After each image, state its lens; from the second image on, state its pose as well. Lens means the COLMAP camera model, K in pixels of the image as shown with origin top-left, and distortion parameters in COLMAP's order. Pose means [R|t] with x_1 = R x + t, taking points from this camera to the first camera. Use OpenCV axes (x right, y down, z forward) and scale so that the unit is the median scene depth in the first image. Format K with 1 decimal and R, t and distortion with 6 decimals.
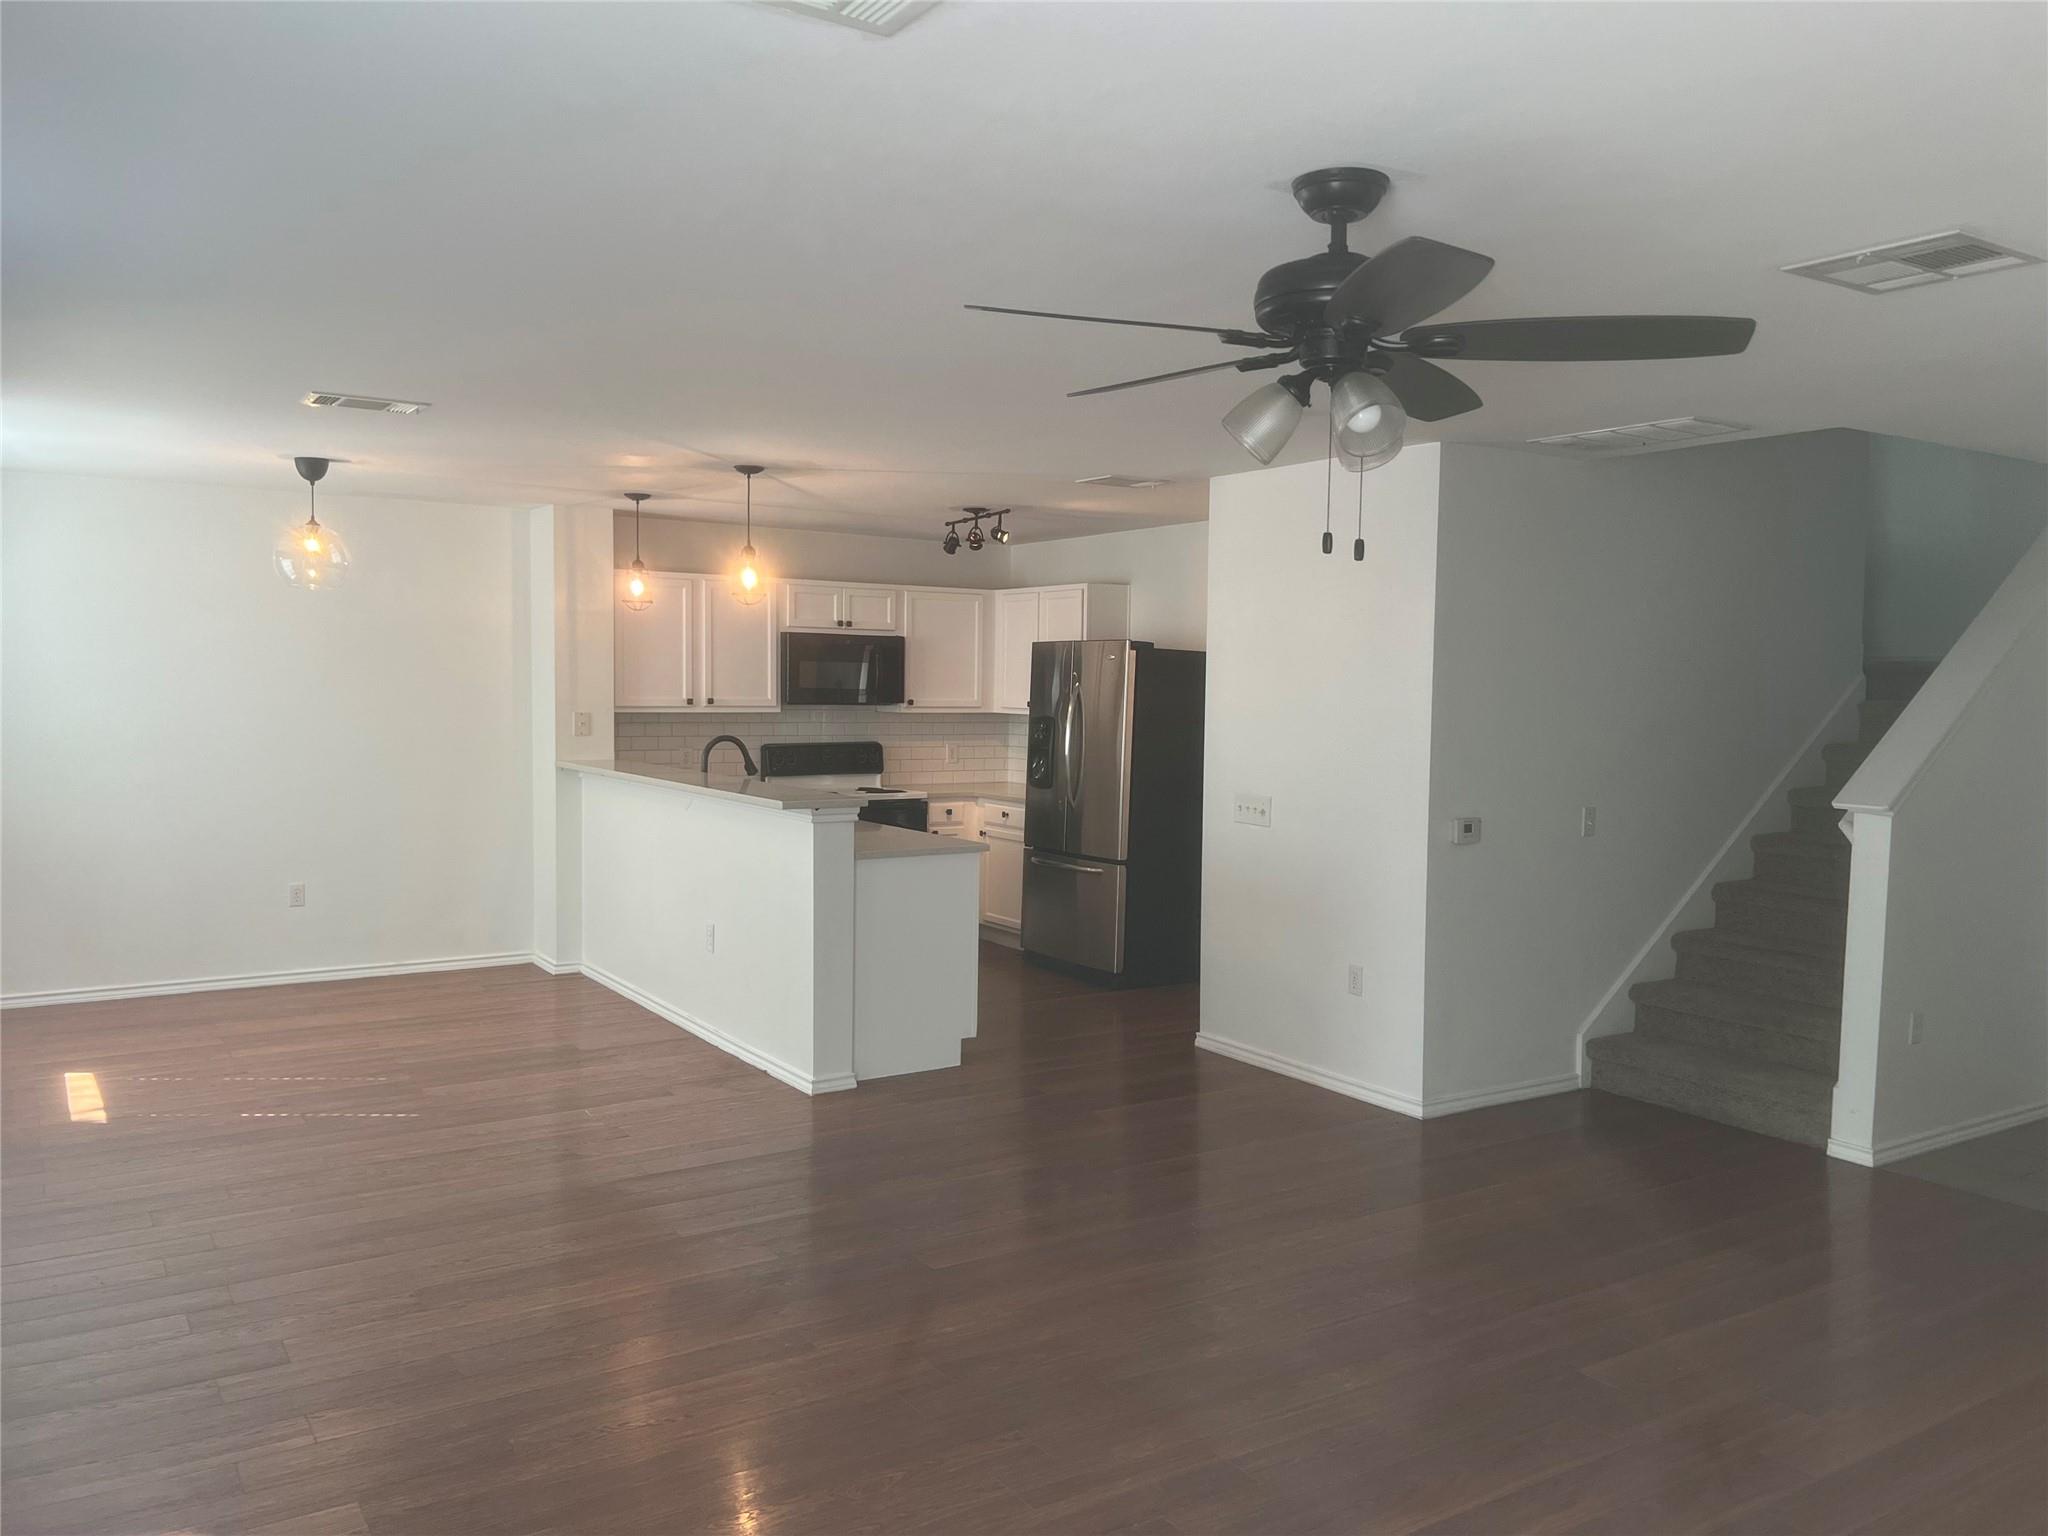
lens RADIAL K [[1524.0, 0, 1034.1], [0, 1524.0, 730.5], [0, 0, 1]] dist [0.042190, -0.055258]
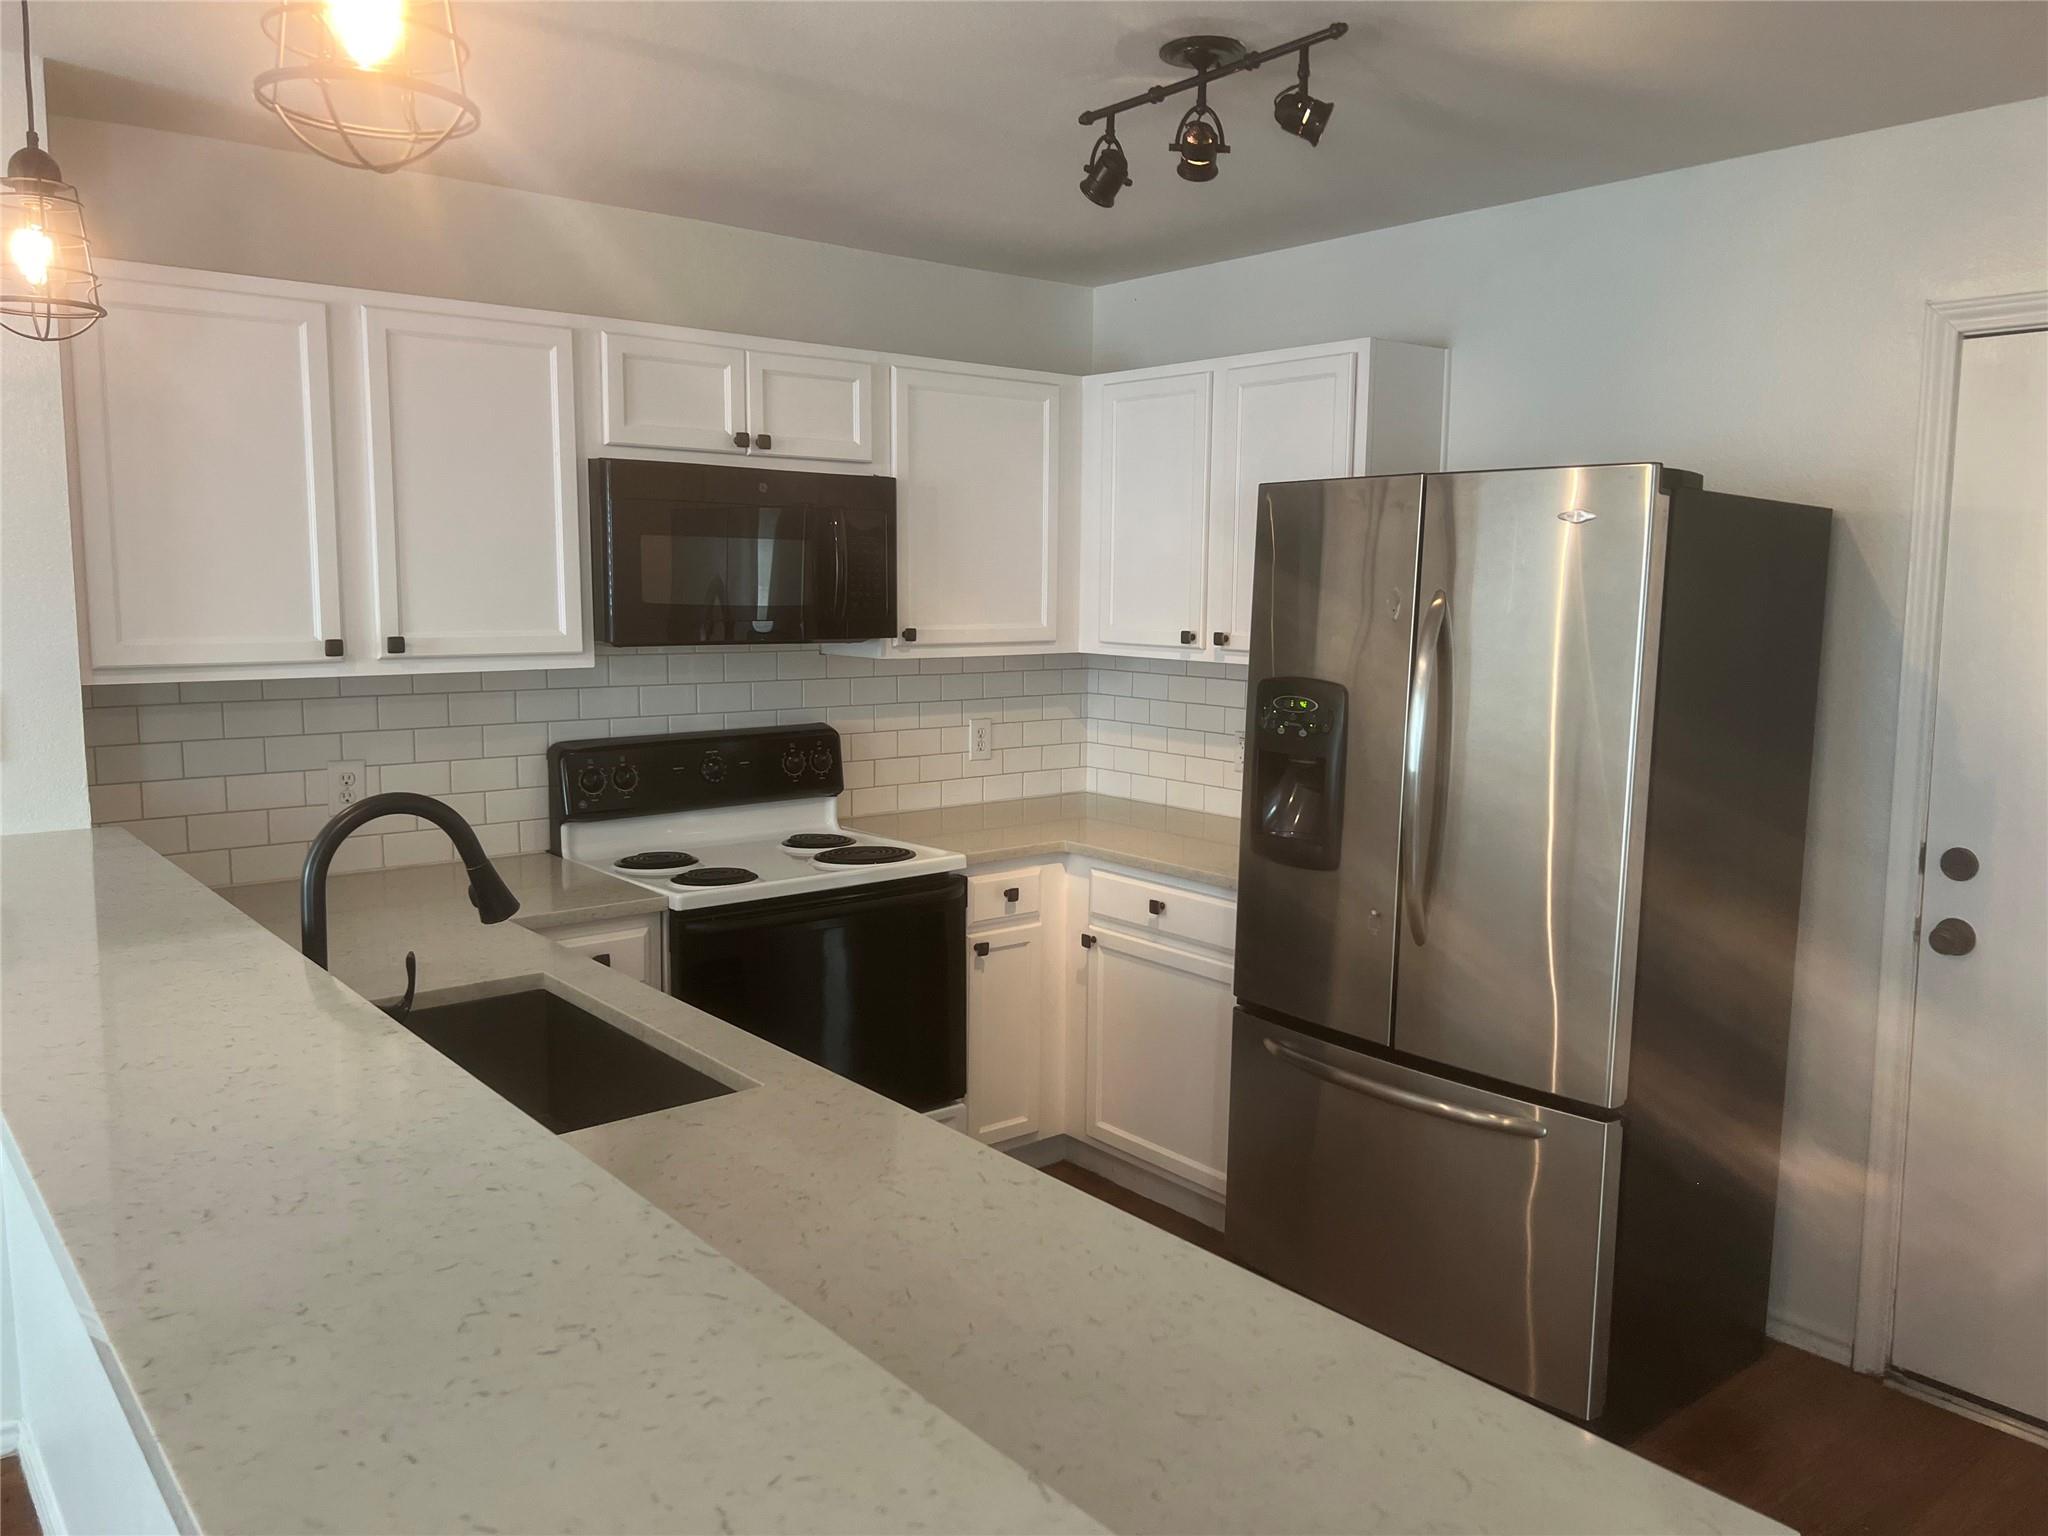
lens RADIAL K [[1524.0, 0, 1055.5], [0, 1524.0, 776.5], [0, 0, 1]] dist [0.042190, -0.055258]
pose [[0.992066, -0.019021, 0.124274, -0.097211], [0.006011, 0.994534, 0.104238, -0.024068], [-0.125577, -0.102664, 0.986758, 0.587446]]
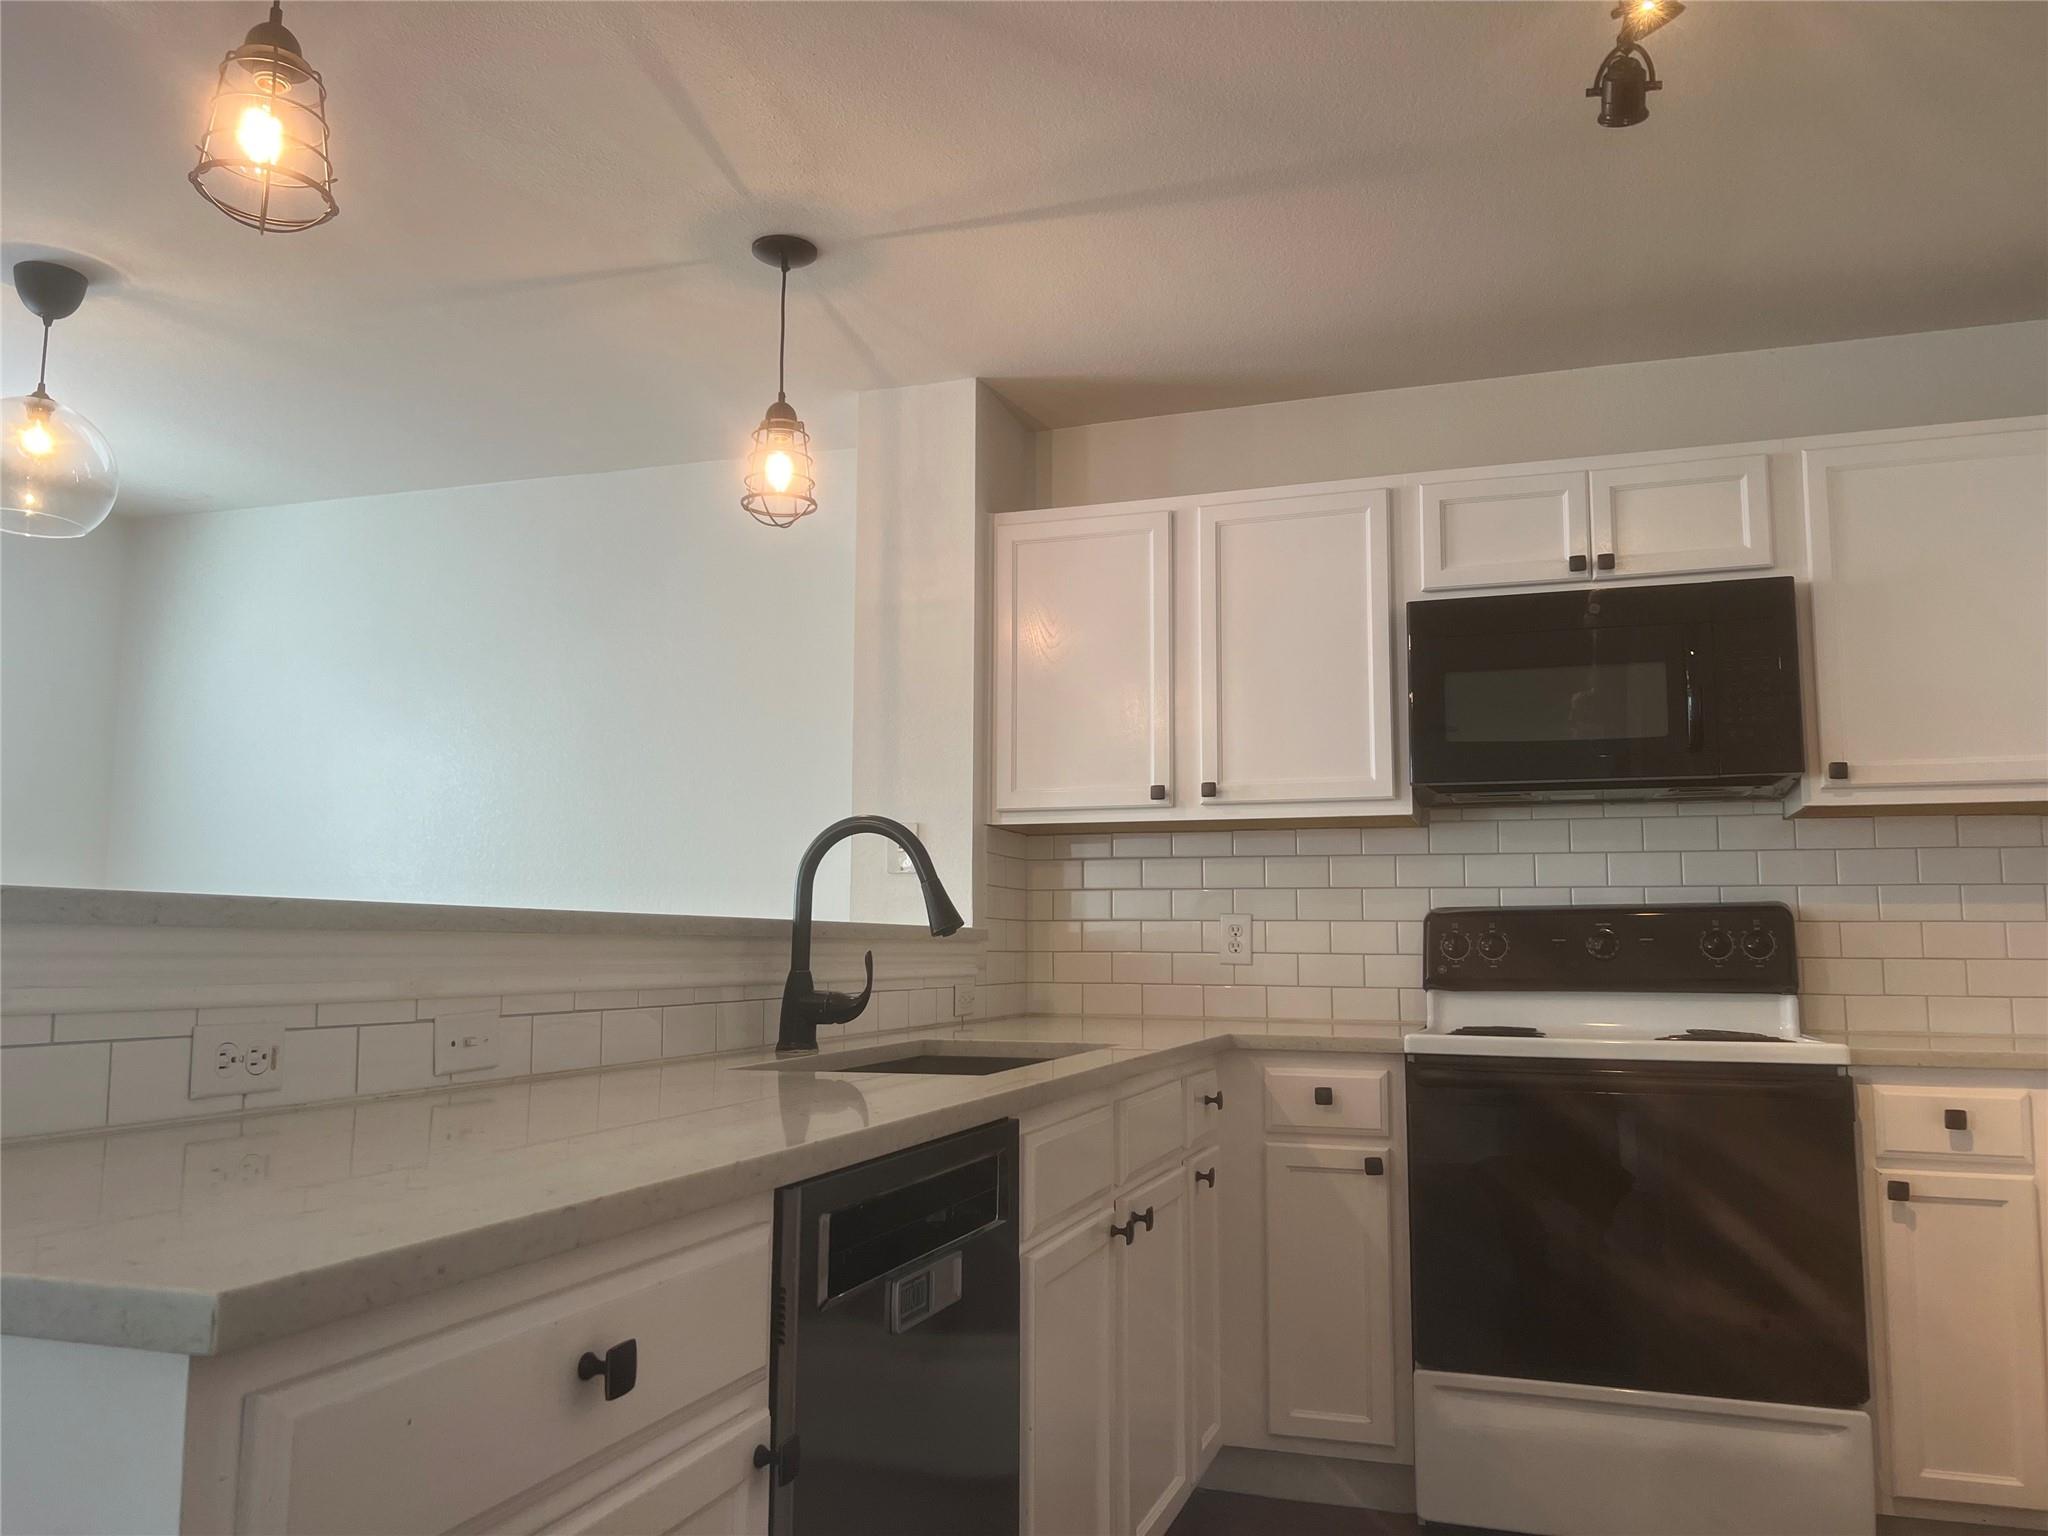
lens RADIAL K [[1524.0, 0, 1033.0], [0, 1524.0, 776.1], [0, 0, 1]] dist [0.042190, -0.055258]
pose [[0.619887, -0.100150, -0.778273, 0.071246], [-0.021722, 0.989252, -0.144600, 0.035209], [0.784390, 0.106541, 0.611049, 0.682172]]
